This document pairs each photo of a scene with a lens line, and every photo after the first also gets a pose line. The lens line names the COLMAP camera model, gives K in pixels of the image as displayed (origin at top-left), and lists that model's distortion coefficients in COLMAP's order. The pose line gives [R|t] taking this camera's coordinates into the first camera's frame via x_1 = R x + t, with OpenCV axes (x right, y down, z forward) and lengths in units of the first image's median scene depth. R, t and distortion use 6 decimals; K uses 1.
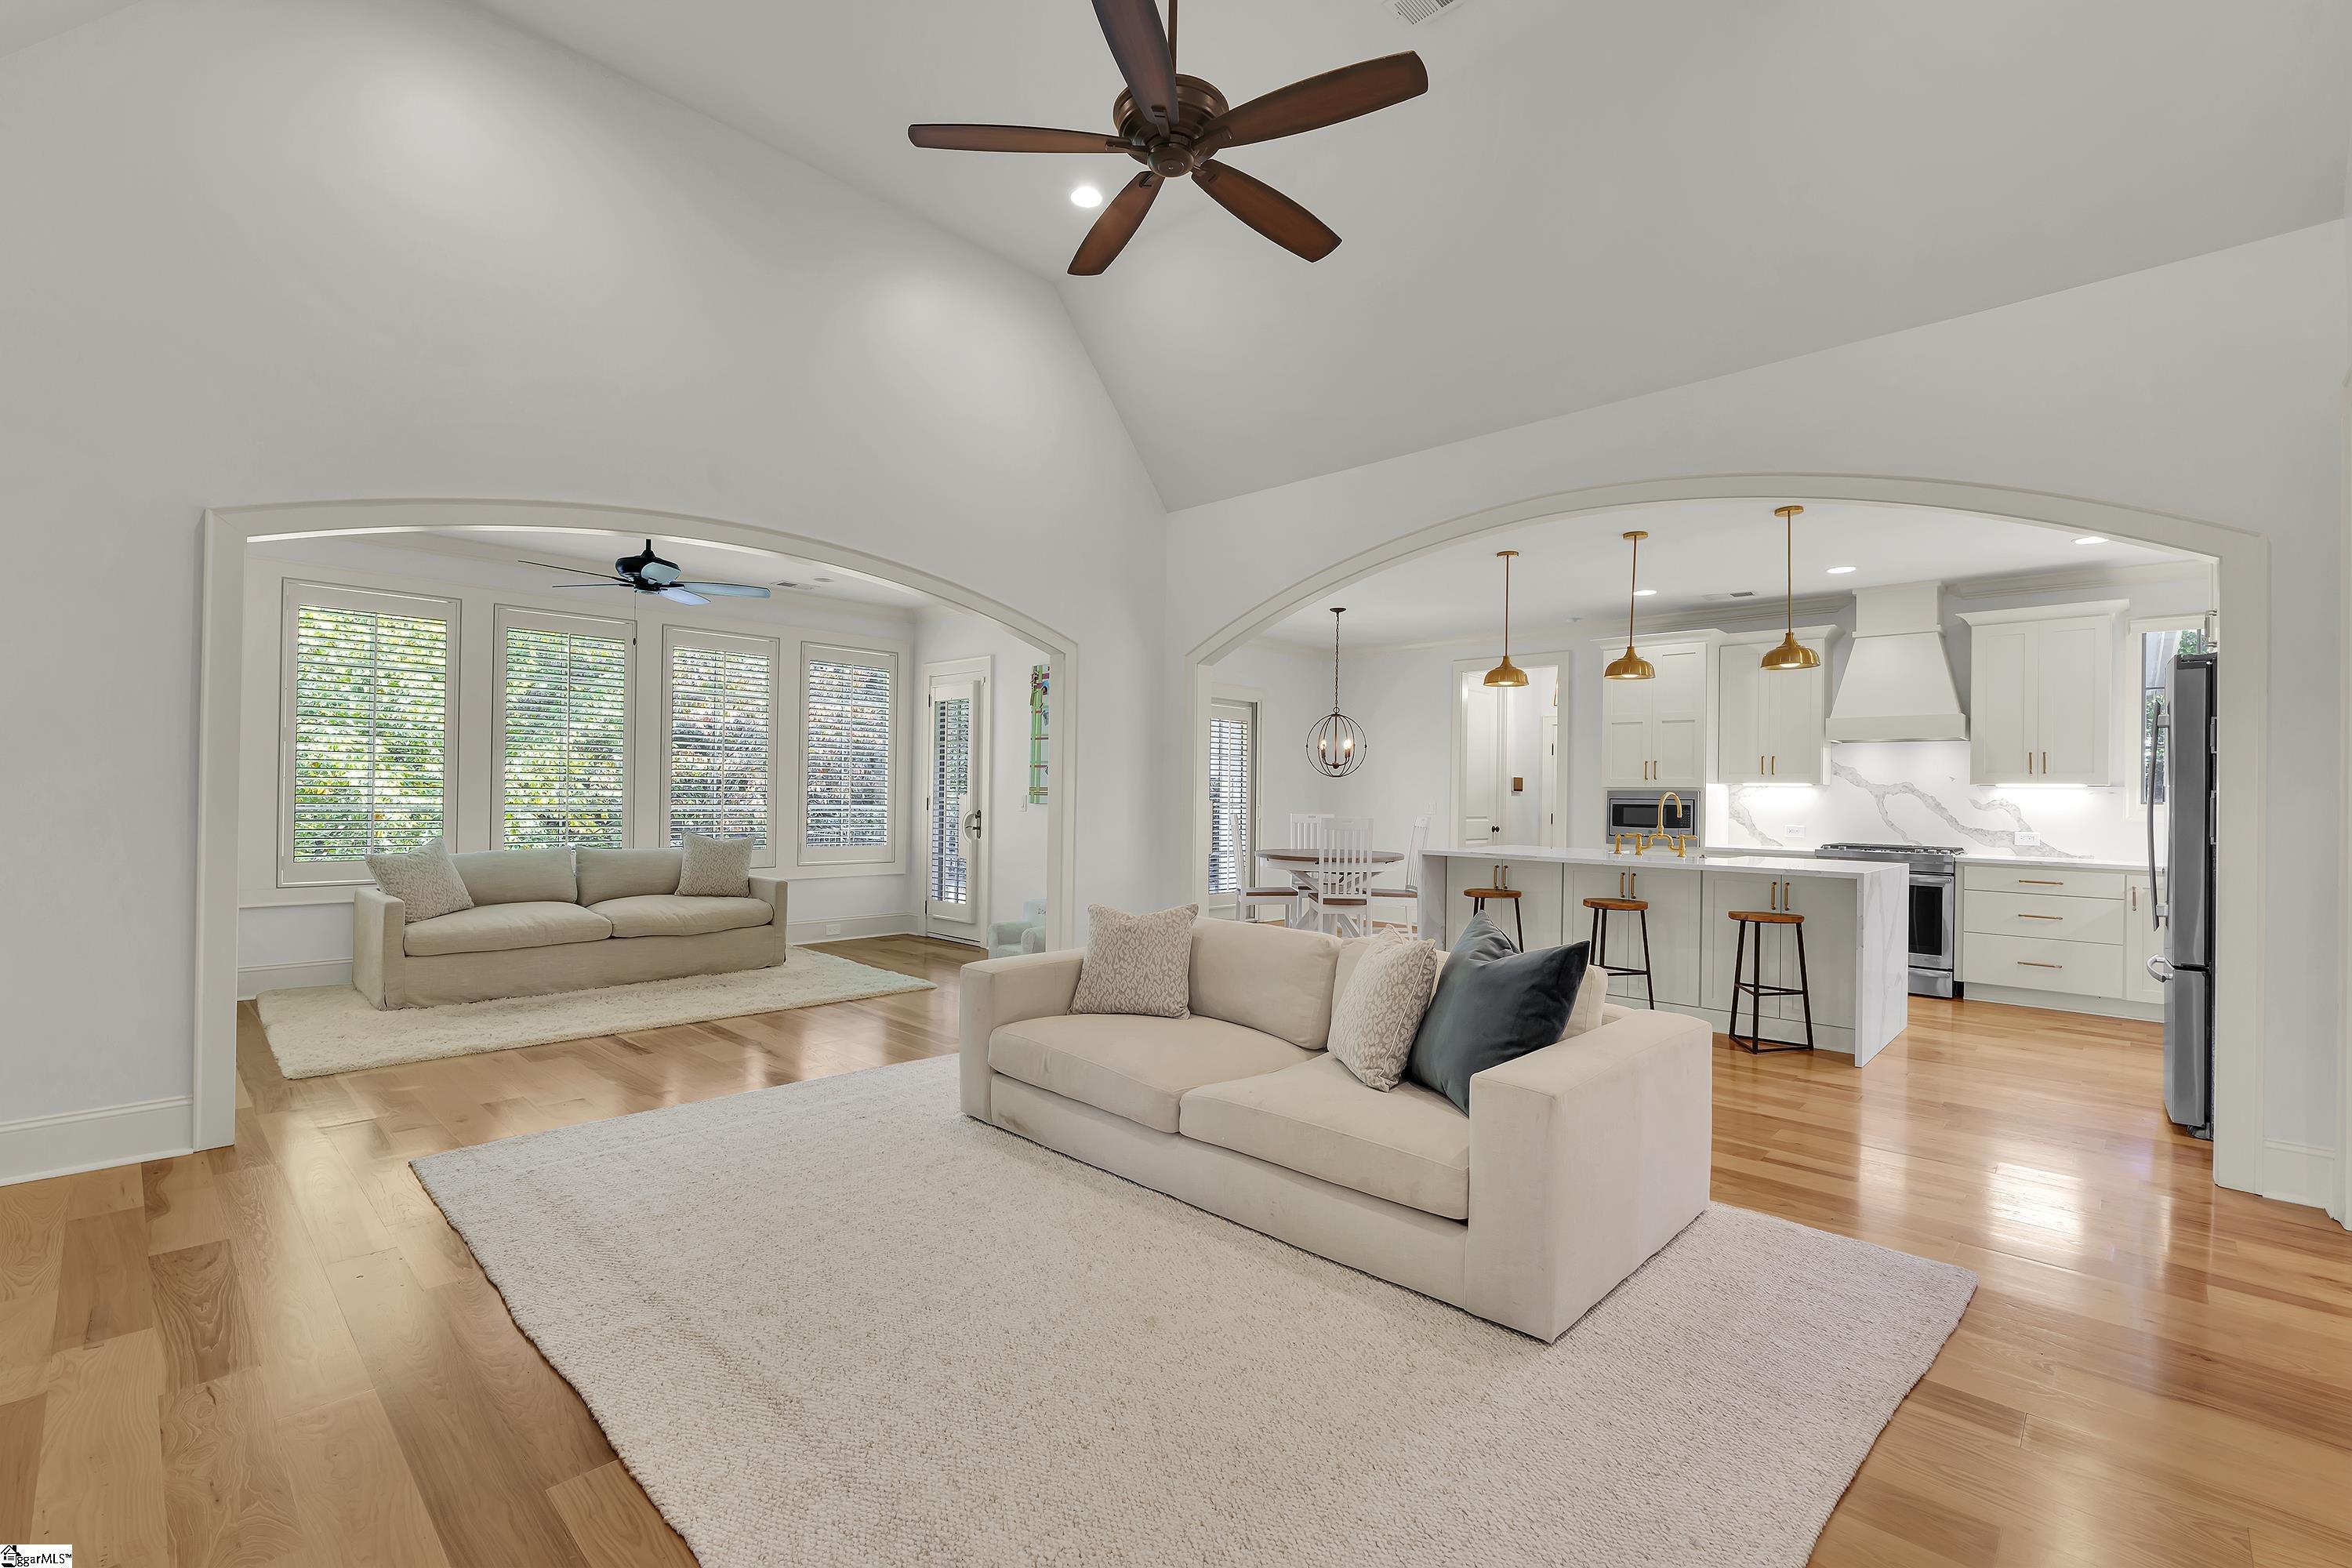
lens RADIAL K [[1028.6, 0, 1176.0], [0, 1028.6, 784.0], [0, 0, 1]] dist [-0.004289, -0.000227]
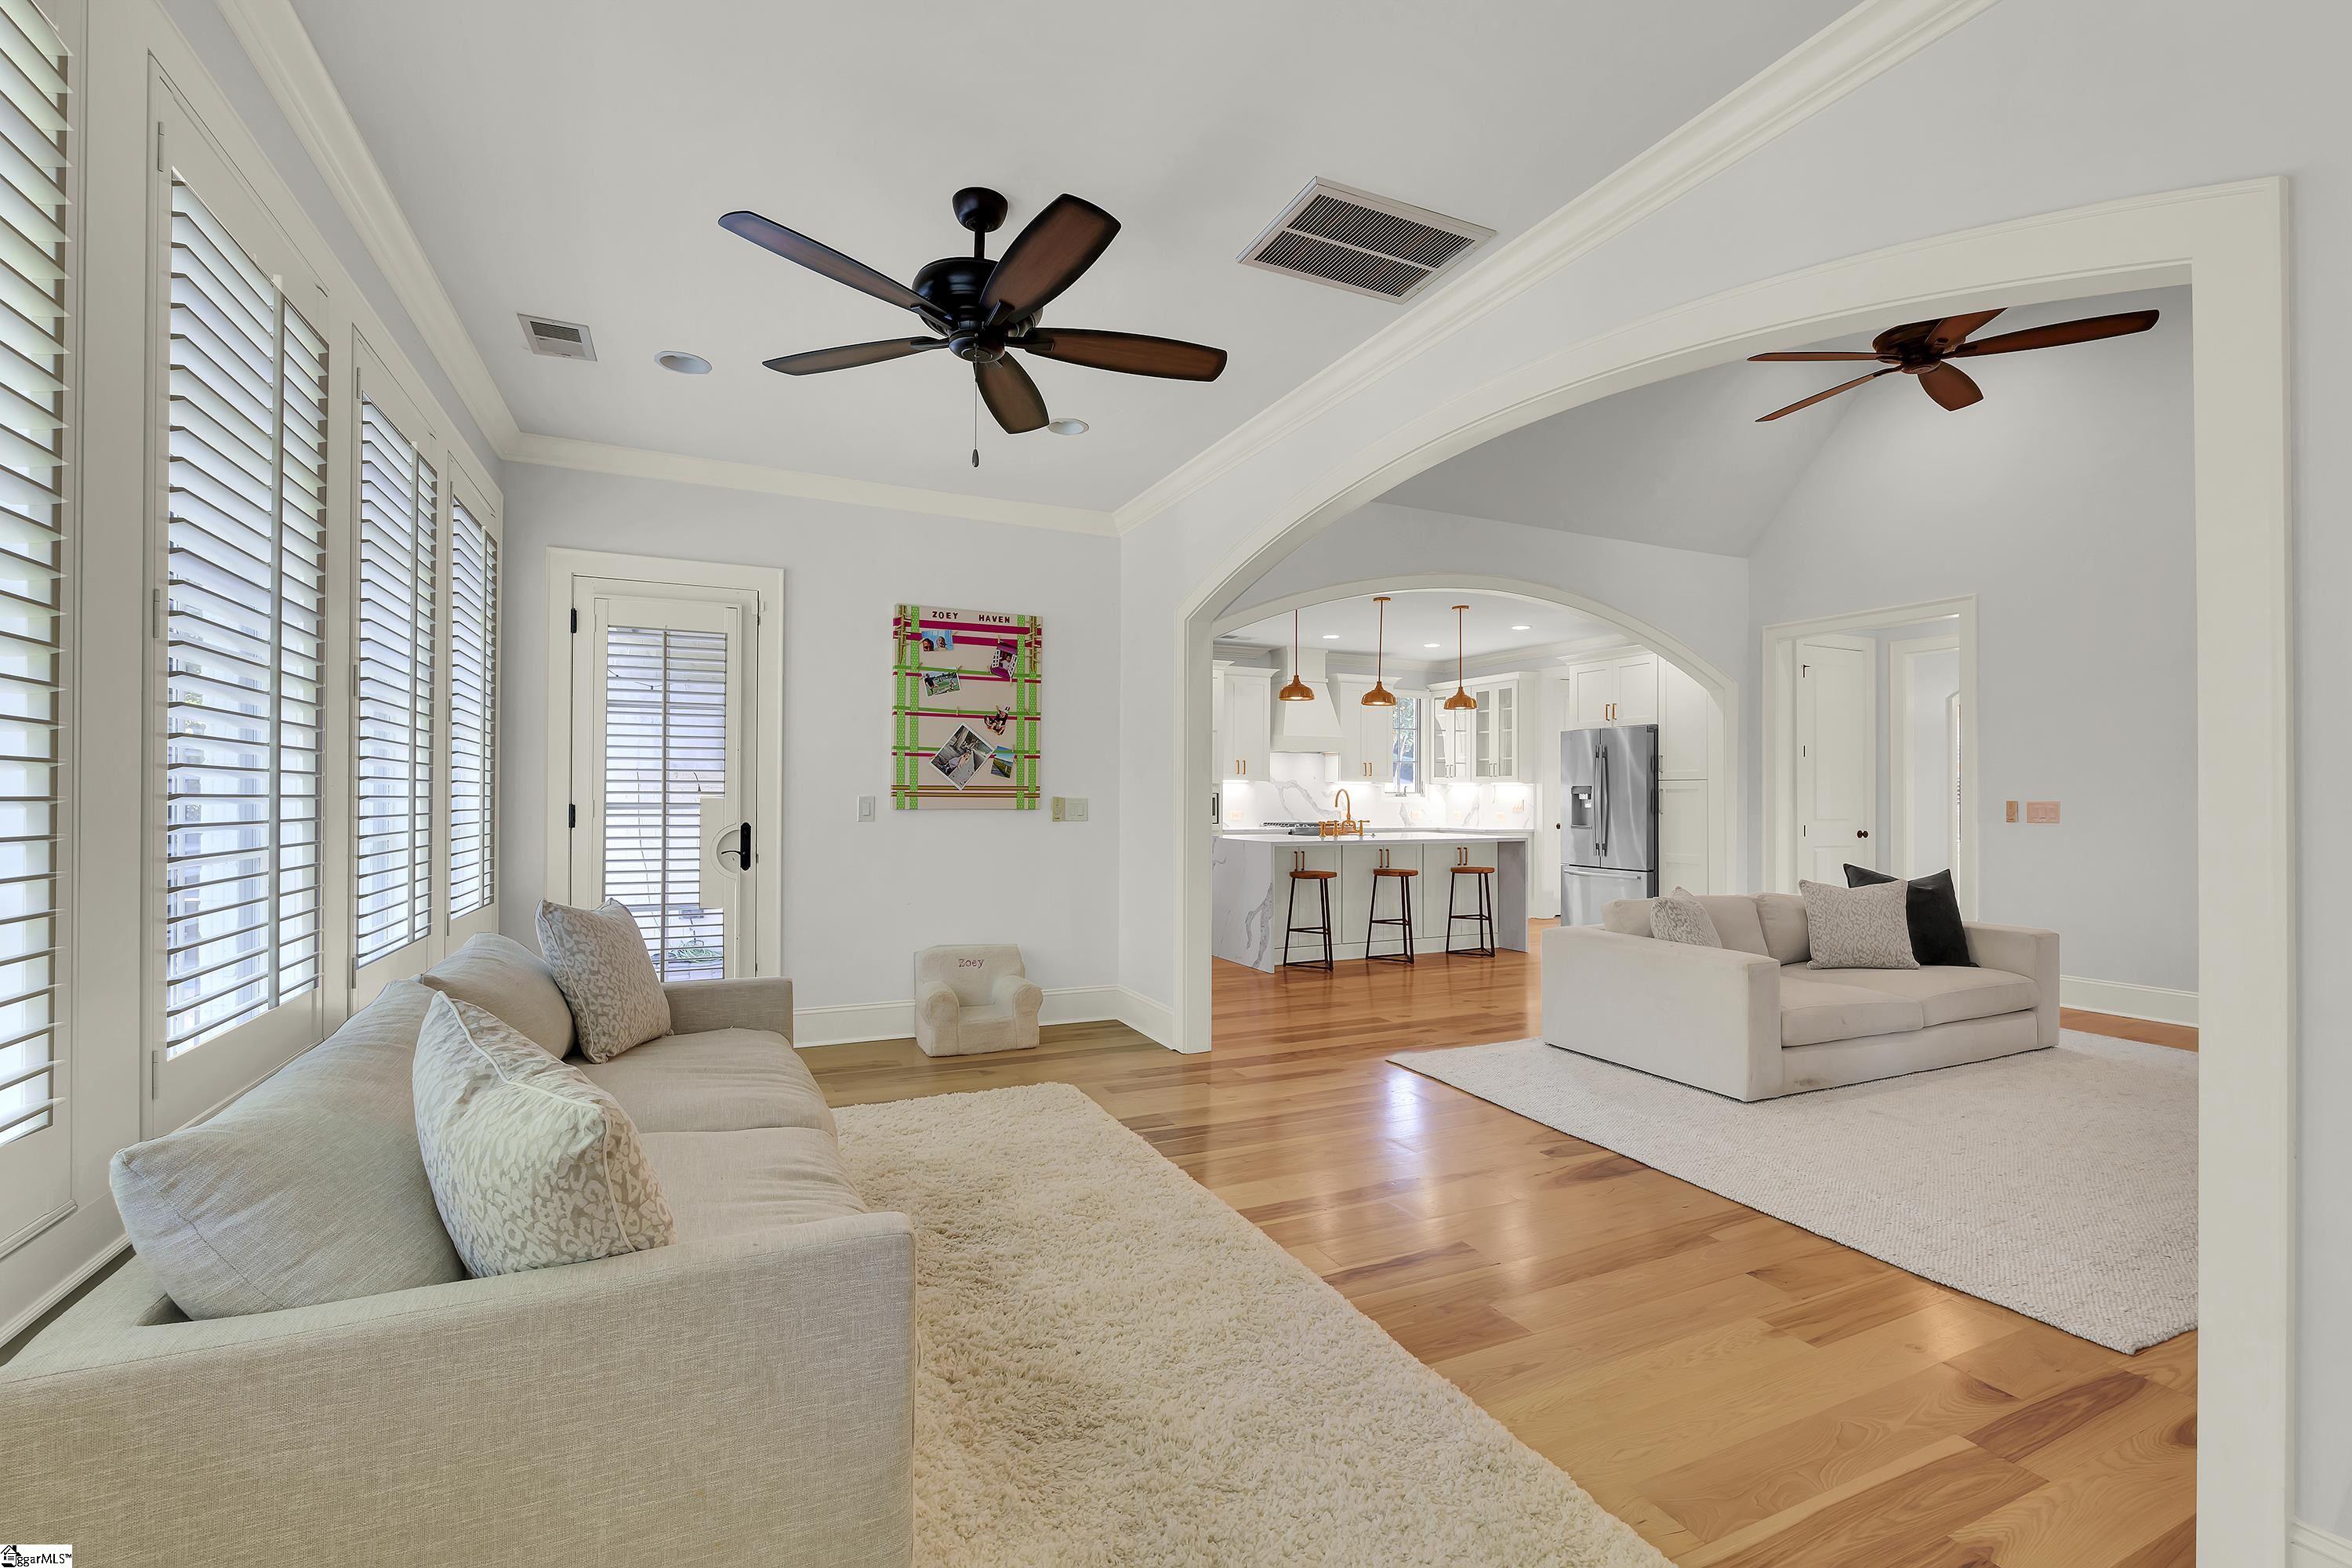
lens RADIAL K [[1028.6, 0, 1176.0], [0, 1028.6, 784.0], [0, 0, 1]] dist [-0.004289, -0.000227]
pose [[0.364787, -0.003969, 0.931082, -0.891713], [-0.006559, 0.999955, 0.006832, -0.006197], [-0.931068, -0.008599, 0.364745, 0.741560]]
